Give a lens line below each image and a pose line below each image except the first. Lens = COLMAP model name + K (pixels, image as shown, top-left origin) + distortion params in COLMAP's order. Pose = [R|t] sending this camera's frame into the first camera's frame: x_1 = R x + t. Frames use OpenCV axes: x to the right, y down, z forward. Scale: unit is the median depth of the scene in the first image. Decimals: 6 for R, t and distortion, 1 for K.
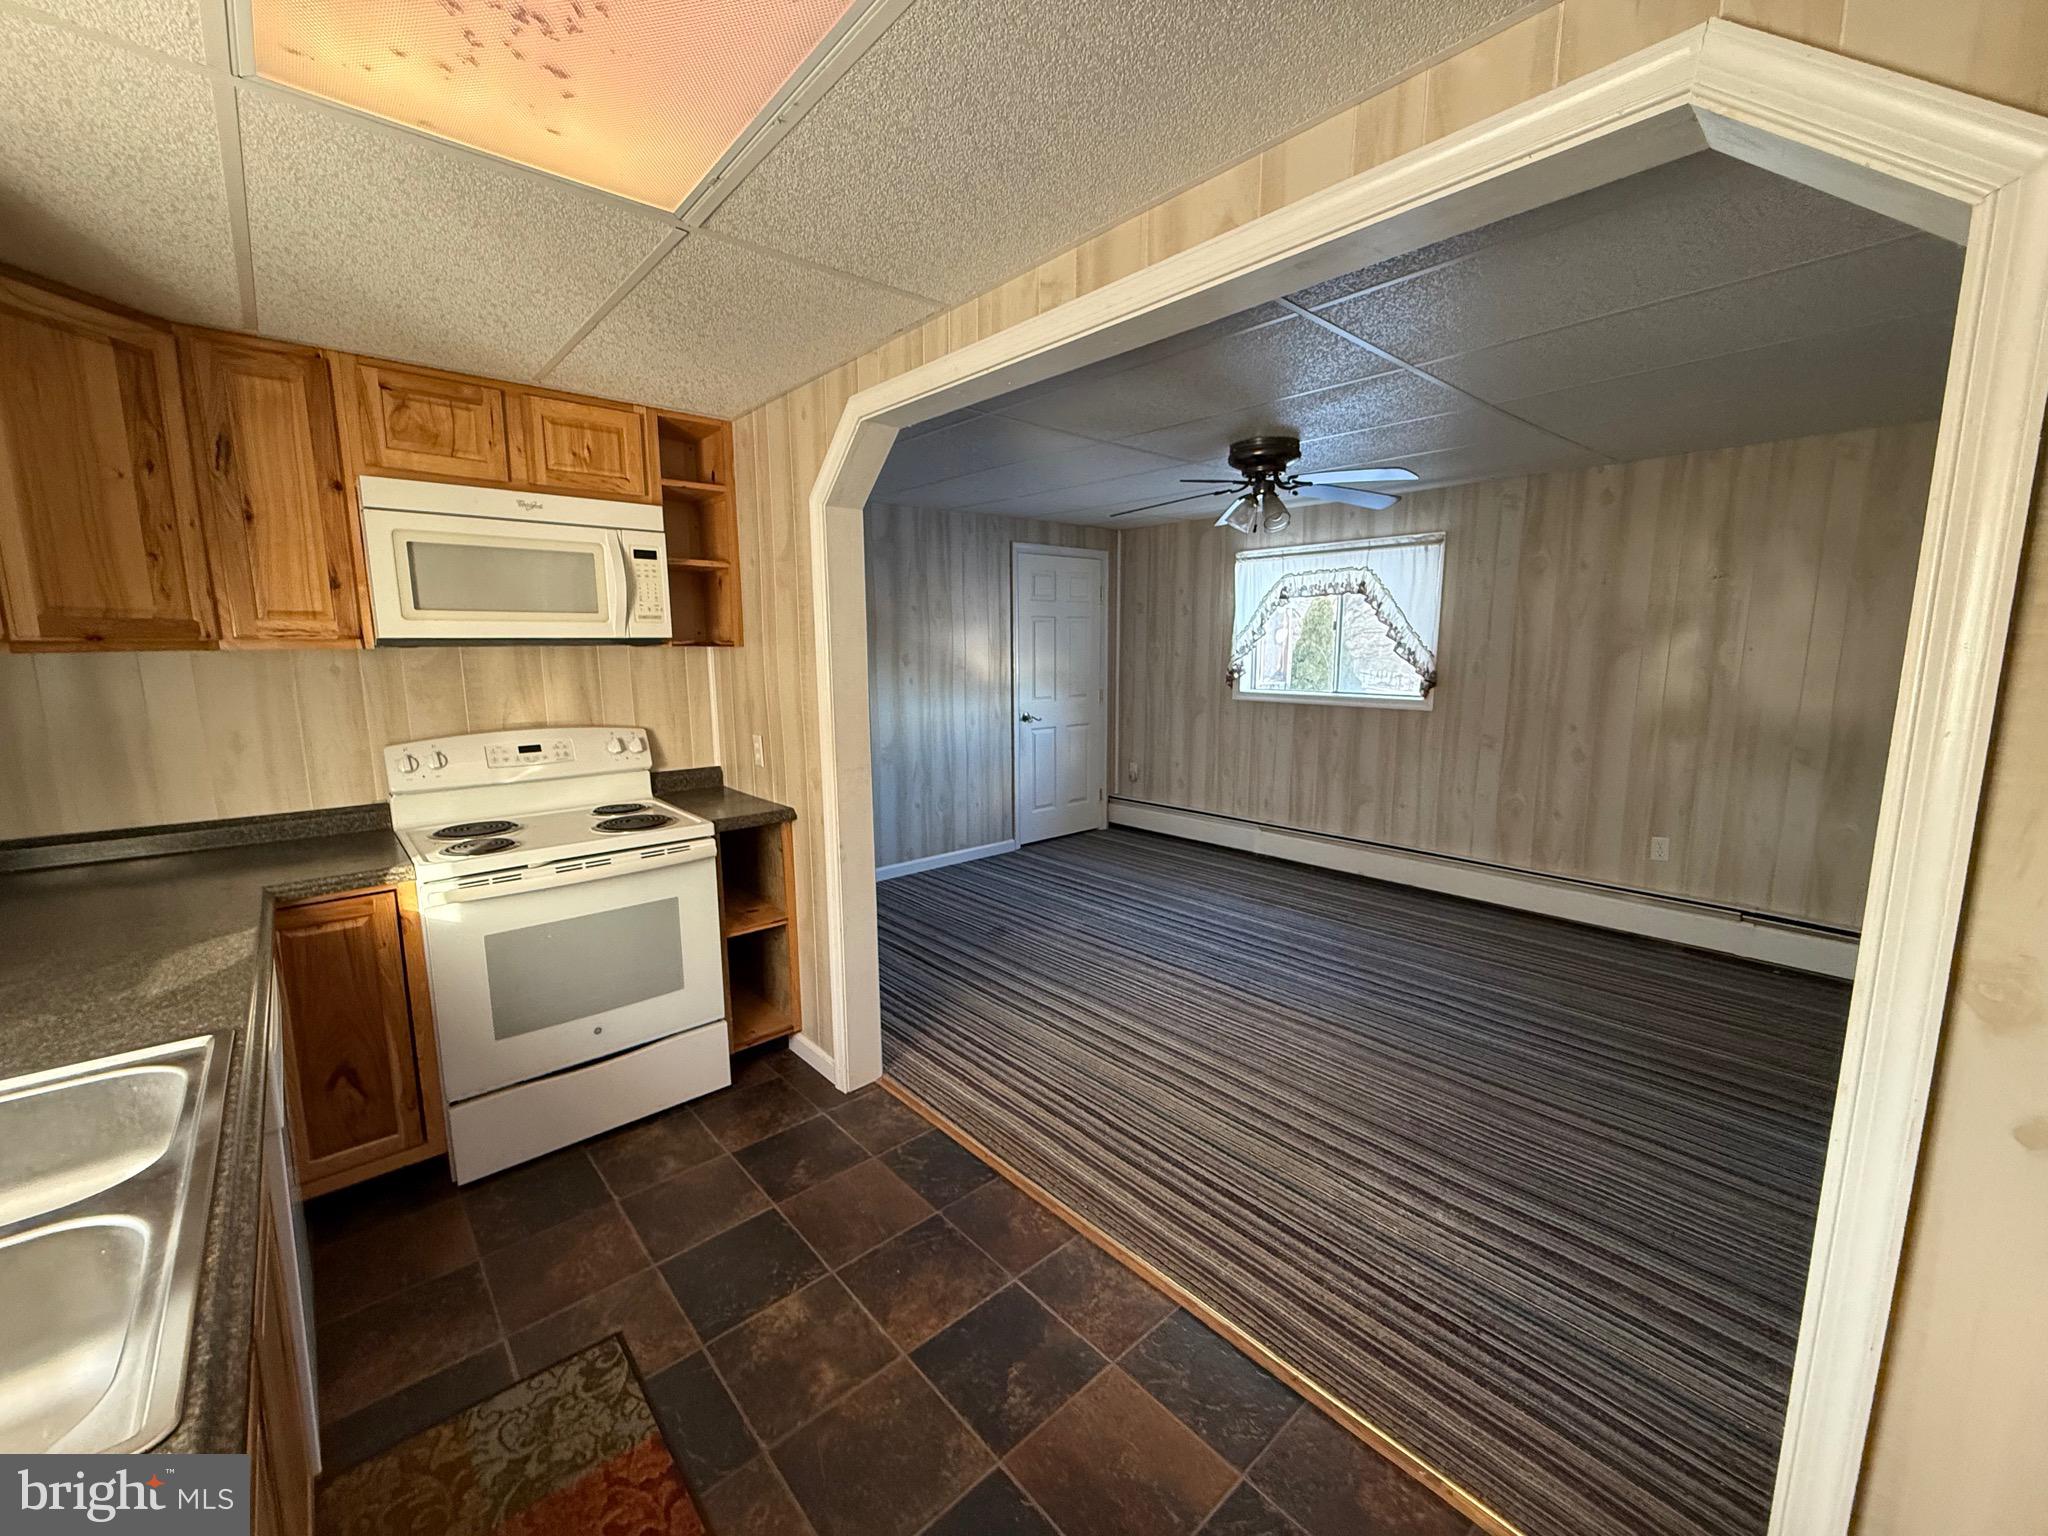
lens RADIAL K [[812.1, 0, 1020.3], [0, 812.1, 769.8], [0, 0, 1]] dist [-0.001207, -0.000349]
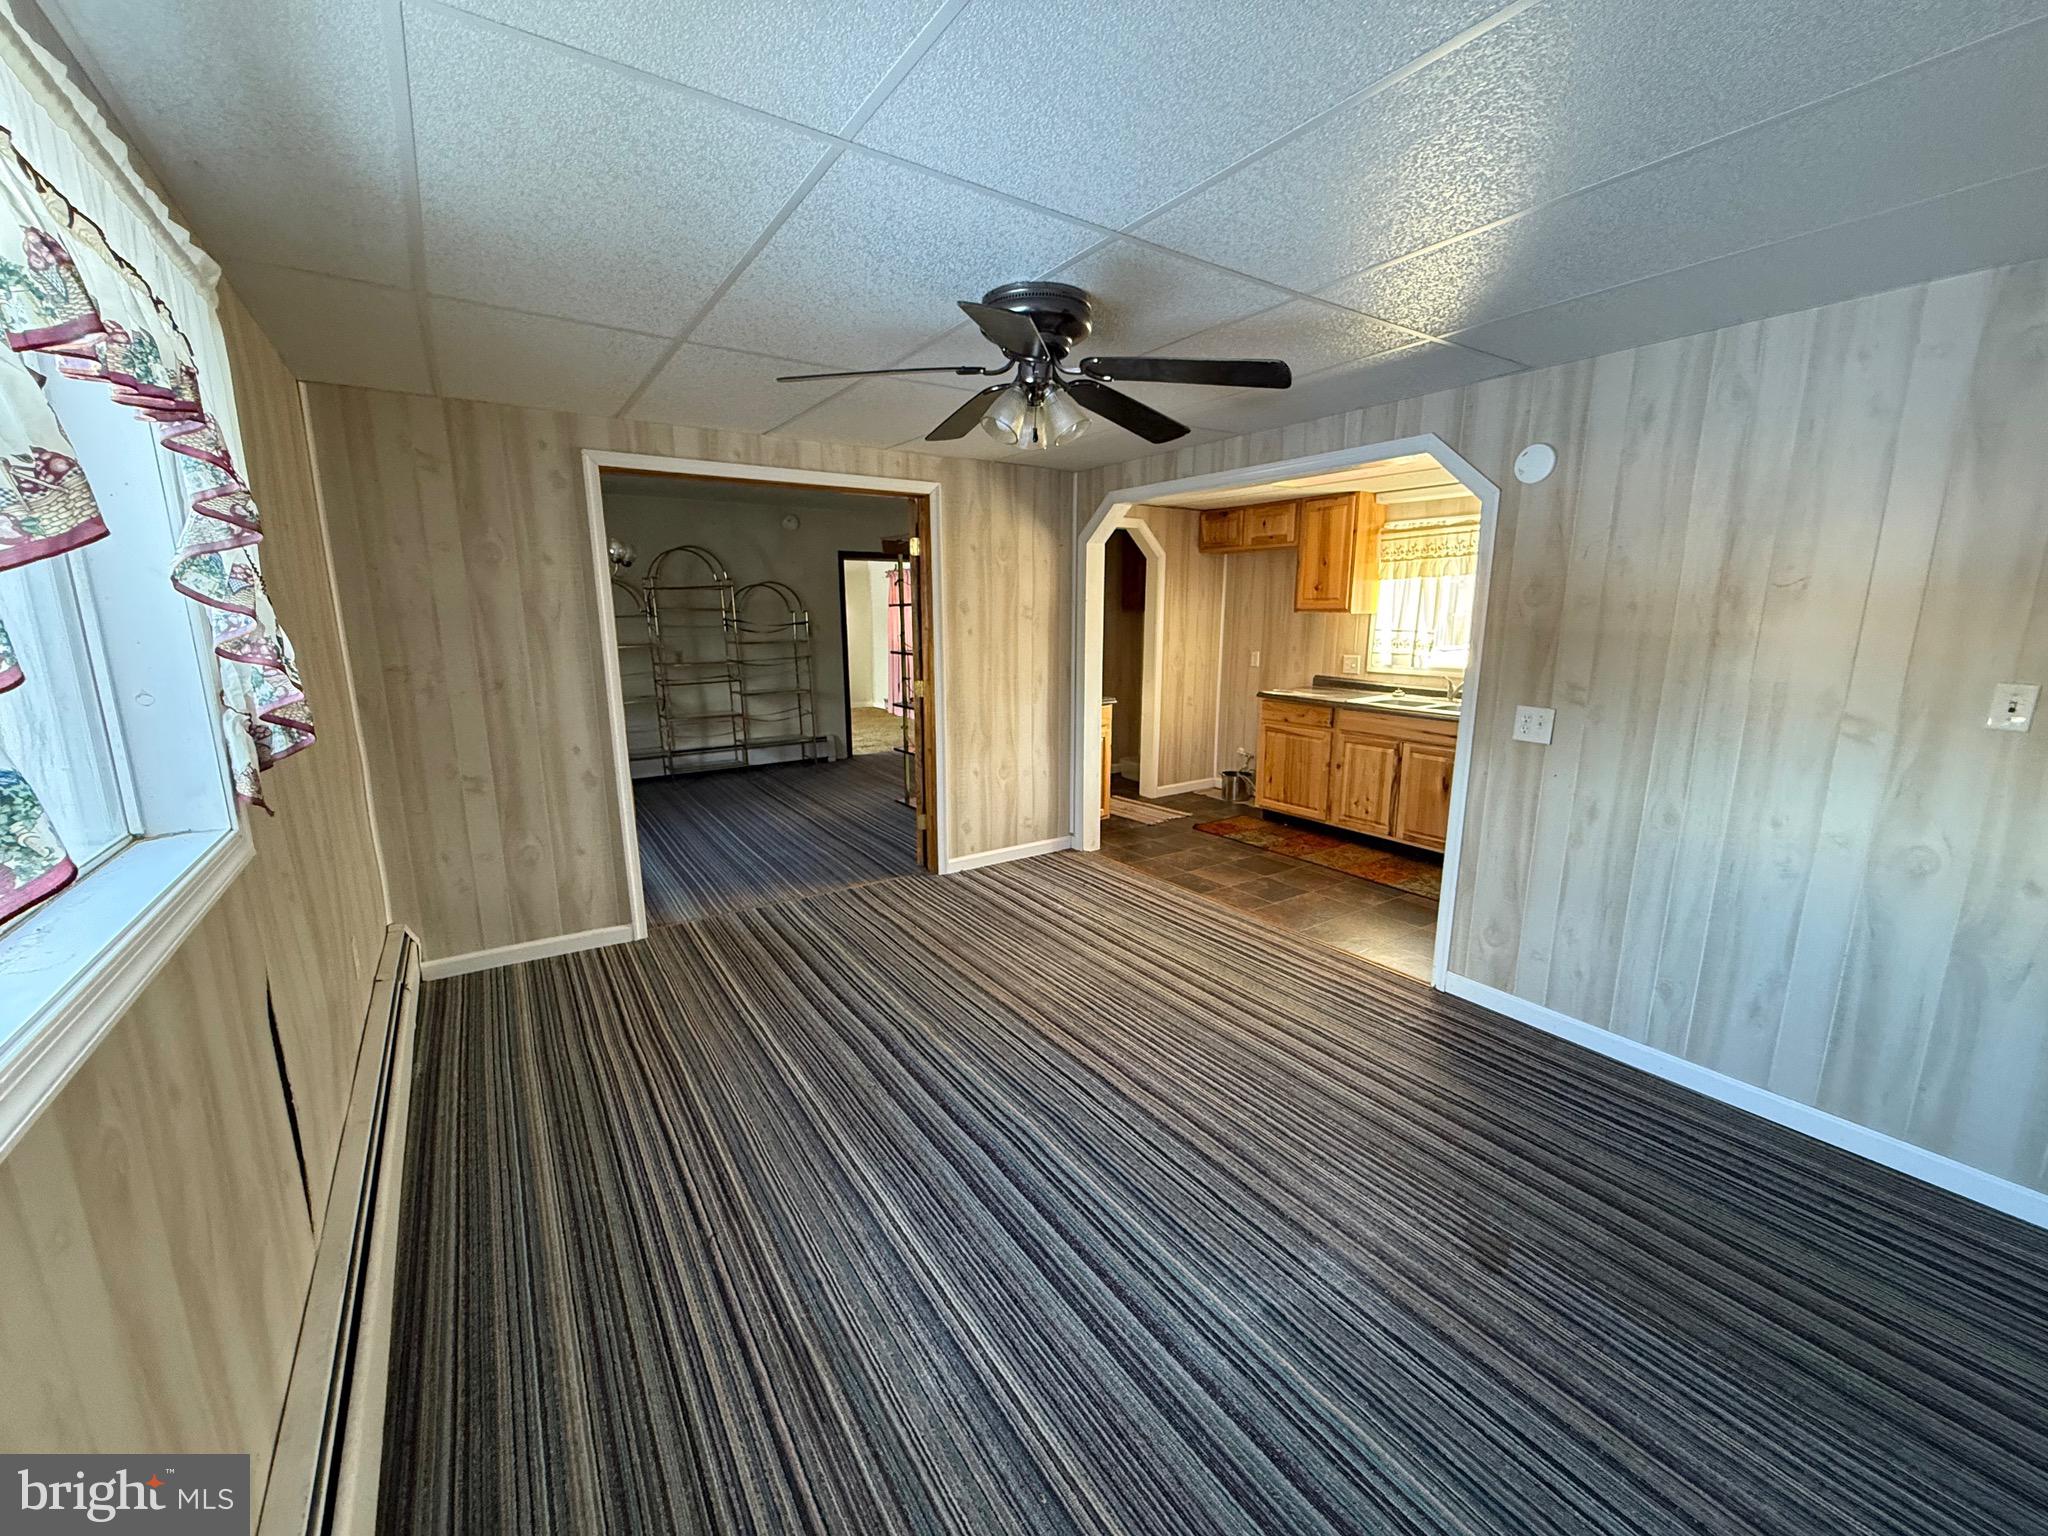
lens RADIAL K [[812.1, 0, 1023.9], [0, 812.1, 769.6], [0, 0, 1]] dist [-0.001207, -0.000349]
pose [[-0.992523, -0.016040, 0.121003, 0.344027], [0.026589, 0.939110, 0.342586, -0.416152], [-0.119130, 0.343241, -0.931662, 2.544966]]
